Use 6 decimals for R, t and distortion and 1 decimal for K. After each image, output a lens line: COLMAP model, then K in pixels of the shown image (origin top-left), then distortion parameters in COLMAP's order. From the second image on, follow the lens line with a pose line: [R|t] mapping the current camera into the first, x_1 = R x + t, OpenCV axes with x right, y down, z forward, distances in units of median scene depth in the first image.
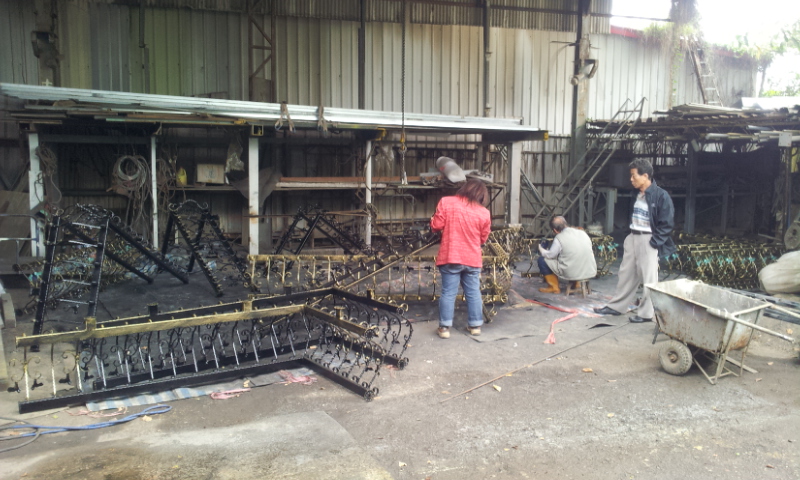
lens RADIAL K [[699.1, 0, 411.2], [0, 699.1, 236.6], [0, 0, 1]] dist [0.035314, -0.122129]
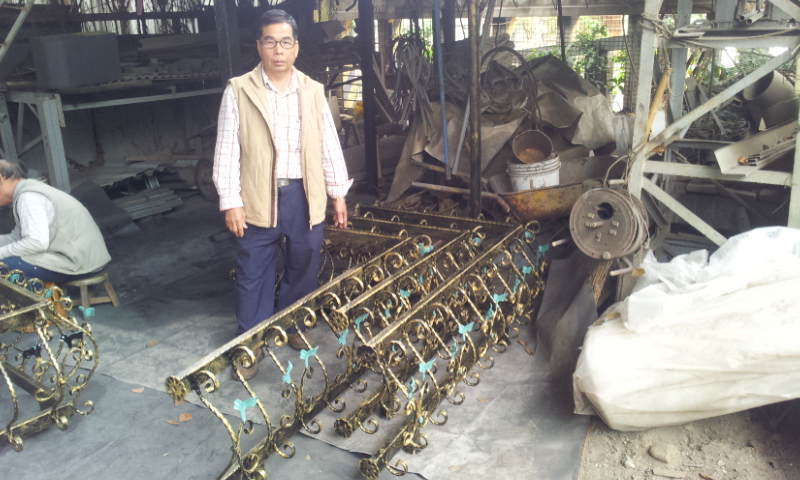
lens RADIAL K [[699.1, 0, 411.2], [0, 699.1, 236.6], [0, 0, 1]] dist [0.035314, -0.122129]
pose [[0.746003, -0.229107, 0.625292, 0.179719], [0.114248, 0.969067, 0.218762, -0.057814], [-0.656069, -0.091759, 0.749102, 0.568239]]
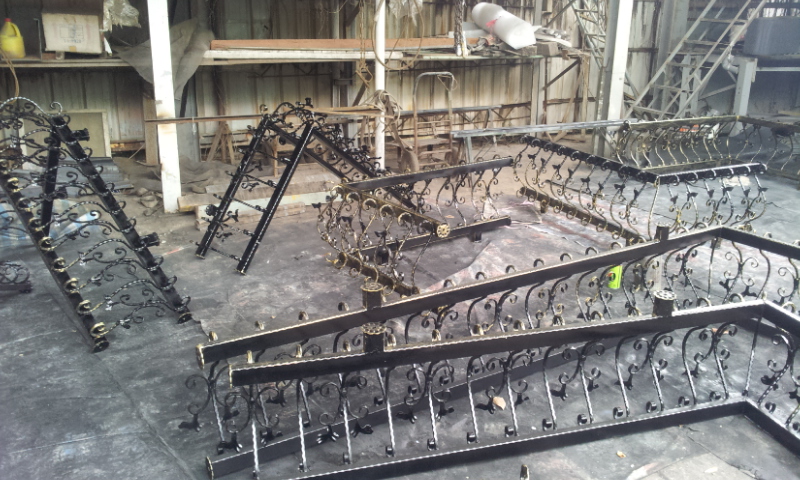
lens RADIAL K [[699.1, 0, 411.2], [0, 699.1, 236.6], [0, 0, 1]] dist [0.035314, -0.122129]
pose [[0.993359, -0.031694, 0.110606, -0.099339], [0.010390, 0.982093, 0.188109, -0.036347], [-0.114587, -0.185710, 0.975900, 0.434136]]
